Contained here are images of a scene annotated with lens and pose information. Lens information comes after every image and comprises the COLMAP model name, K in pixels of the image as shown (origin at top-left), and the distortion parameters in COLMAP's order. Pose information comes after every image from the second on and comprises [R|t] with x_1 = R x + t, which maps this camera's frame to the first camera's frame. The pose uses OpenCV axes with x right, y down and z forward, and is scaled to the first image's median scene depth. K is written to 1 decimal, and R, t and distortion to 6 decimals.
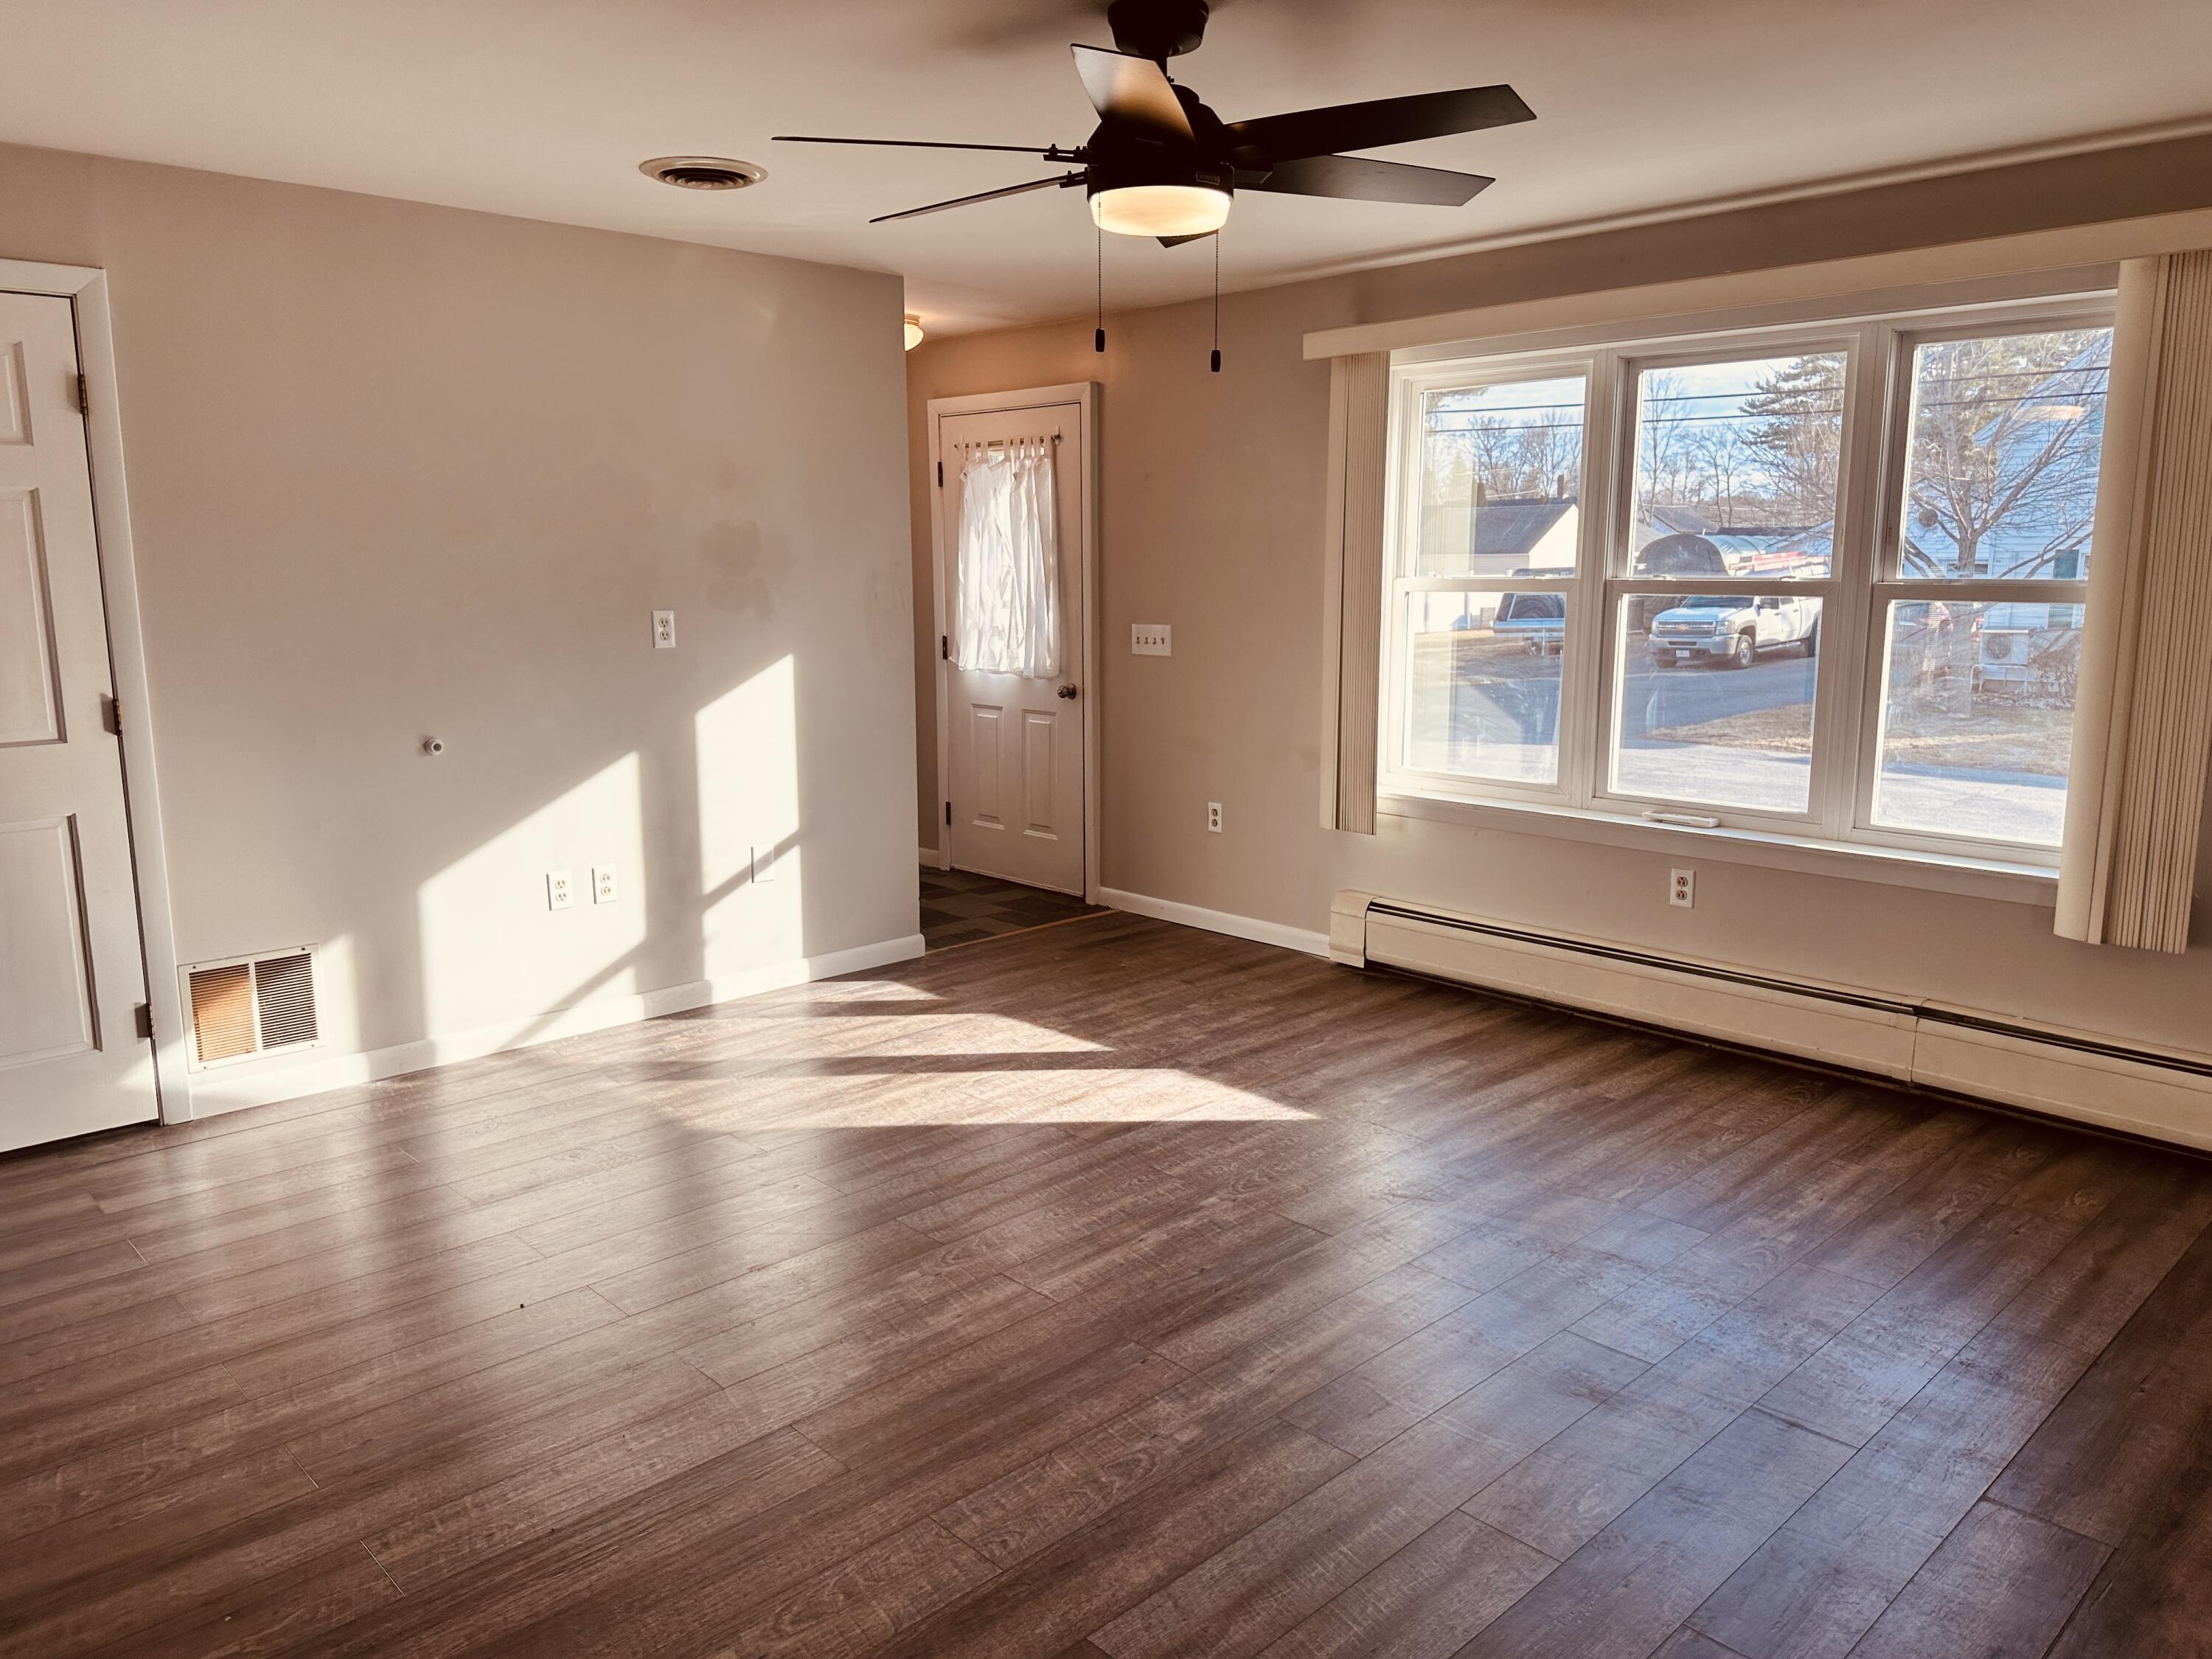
lens RADIAL K [[1543.3, 0, 1118.3], [0, 1543.3, 816.9], [0, 0, 1]] dist [0.060499, -0.065469]
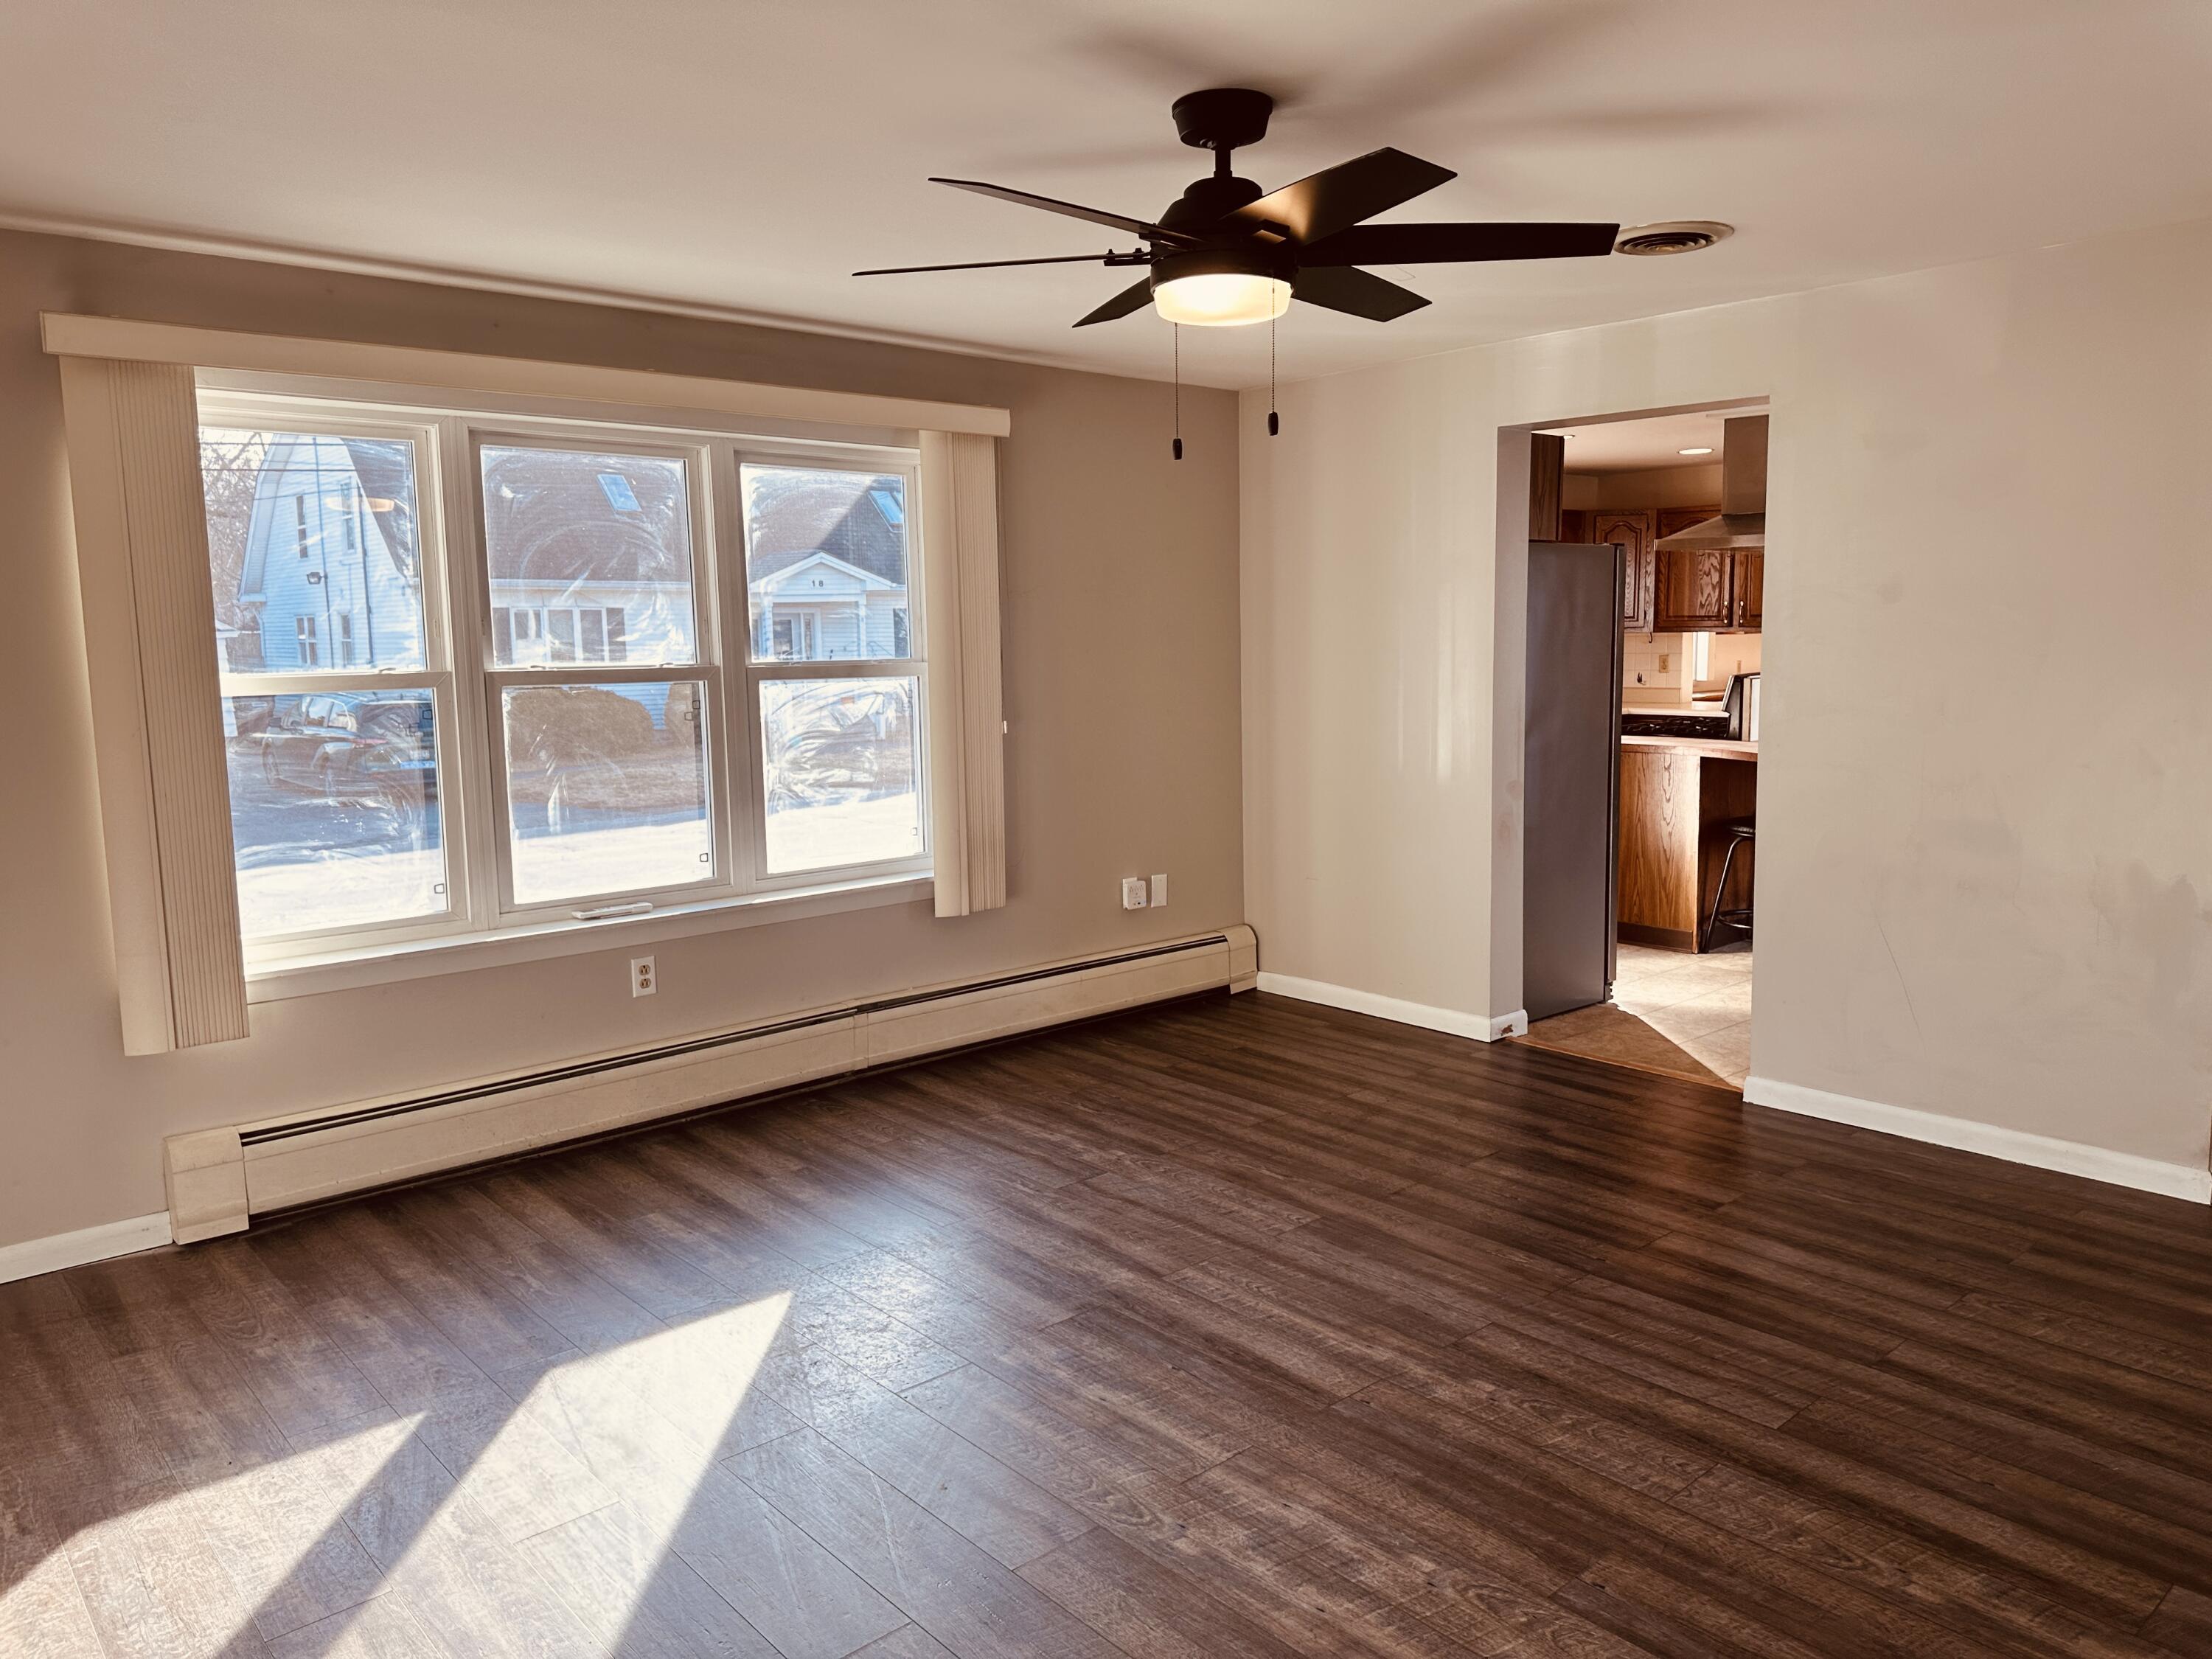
lens RADIAL K [[1543.3, 0, 1121.7], [0, 1543.3, 812.2], [0, 0, 1]] dist [0.060499, -0.065469]
pose [[0.041905, -0.119514, 0.991948, -0.623181], [0.180554, 0.977380, 0.110131, -0.115812], [-0.982672, 0.174486, 0.062536, 0.651009]]
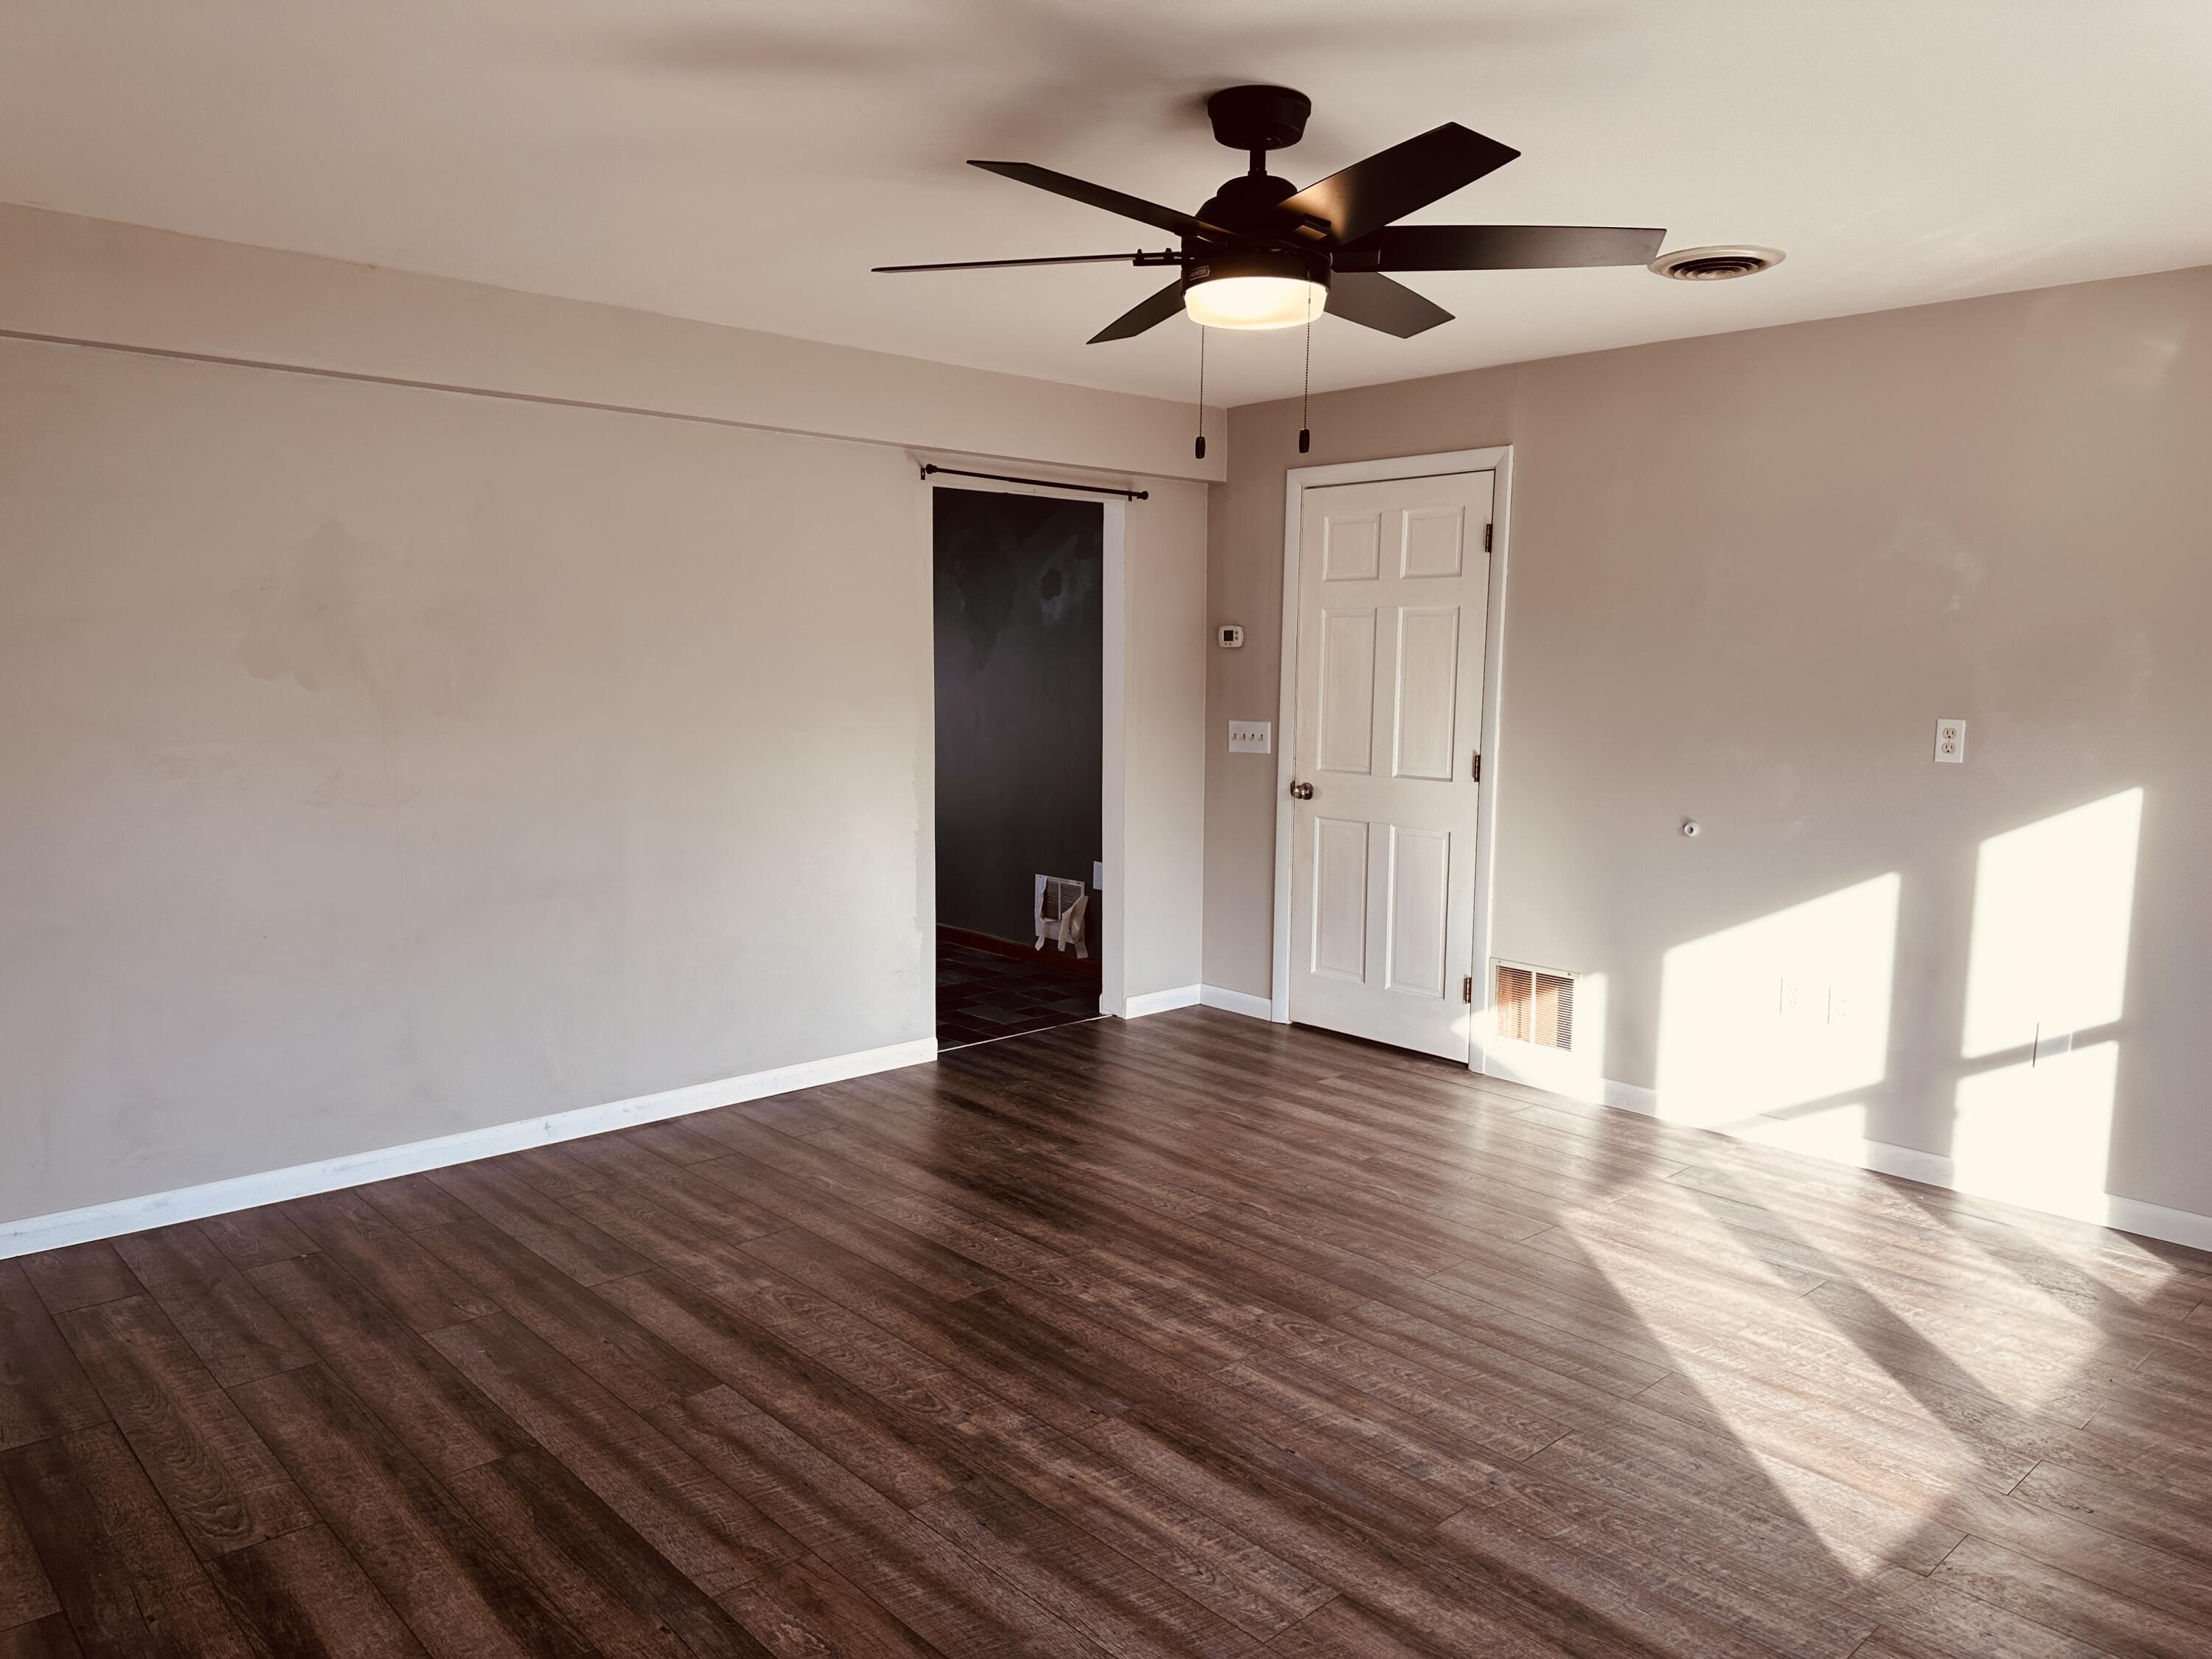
lens RADIAL K [[1543.3, 0, 1113.8], [0, 1543.3, 841.3], [0, 0, 1]] dist [0.060499, -0.065469]
pose [[-0.015746, 0.128752, -0.991552, 0.639667], [-0.177899, 0.975492, 0.129492, -0.104699], [0.983923, 0.178436, 0.007544, 0.593715]]
